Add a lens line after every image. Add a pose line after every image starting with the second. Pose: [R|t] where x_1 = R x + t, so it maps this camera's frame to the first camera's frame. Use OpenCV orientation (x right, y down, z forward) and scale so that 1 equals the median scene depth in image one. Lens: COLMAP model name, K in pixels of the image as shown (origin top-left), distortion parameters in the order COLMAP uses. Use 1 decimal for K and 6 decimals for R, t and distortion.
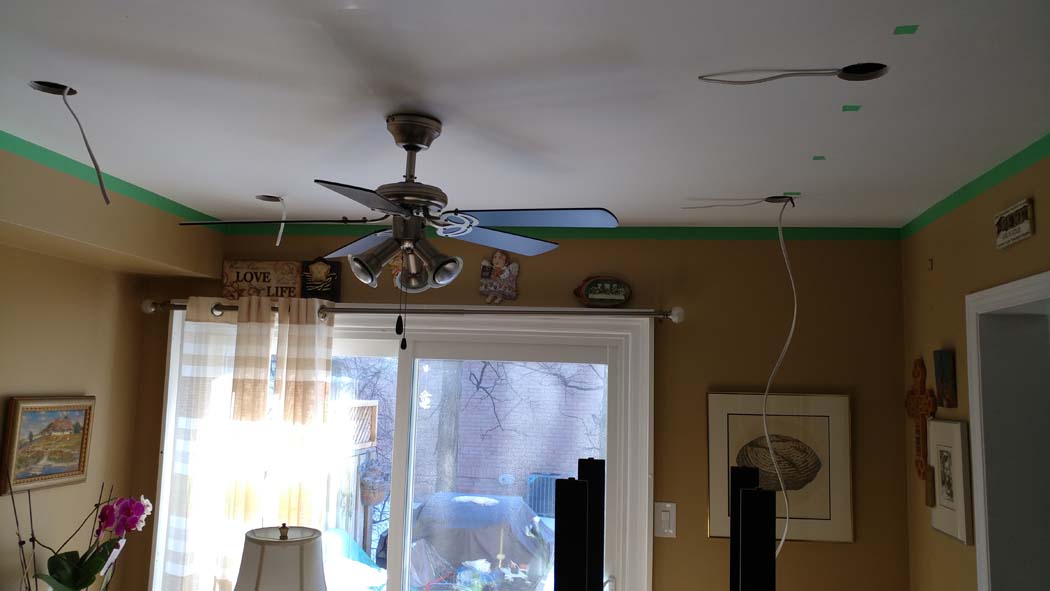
lens RADIAL K [[845.3, 0, 525.0], [0, 845.3, 295.5], [0, 0, 1]] dist [-0.027442, -0.003428]
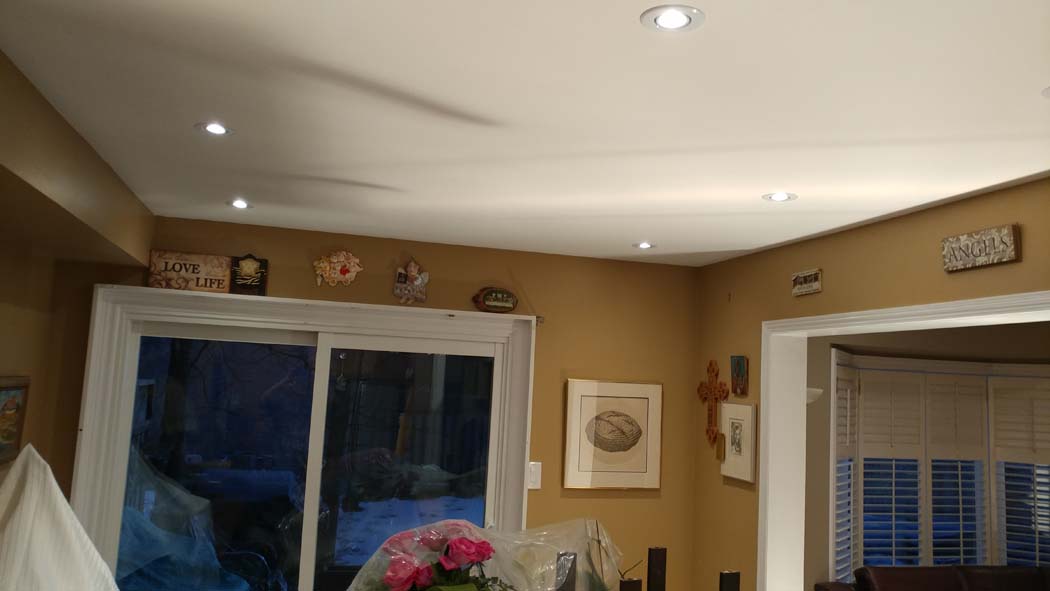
lens RADIAL K [[833.1, 0, 525.0], [0, 833.1, 295.5], [0, 0, 1]] dist [-0.010713, -0.005930]
pose [[0.914563, 0.052435, 0.401031, -0.363050], [-0.063684, 0.997861, 0.014761, -0.031772], [-0.399399, -0.039039, 0.915946, -0.165838]]
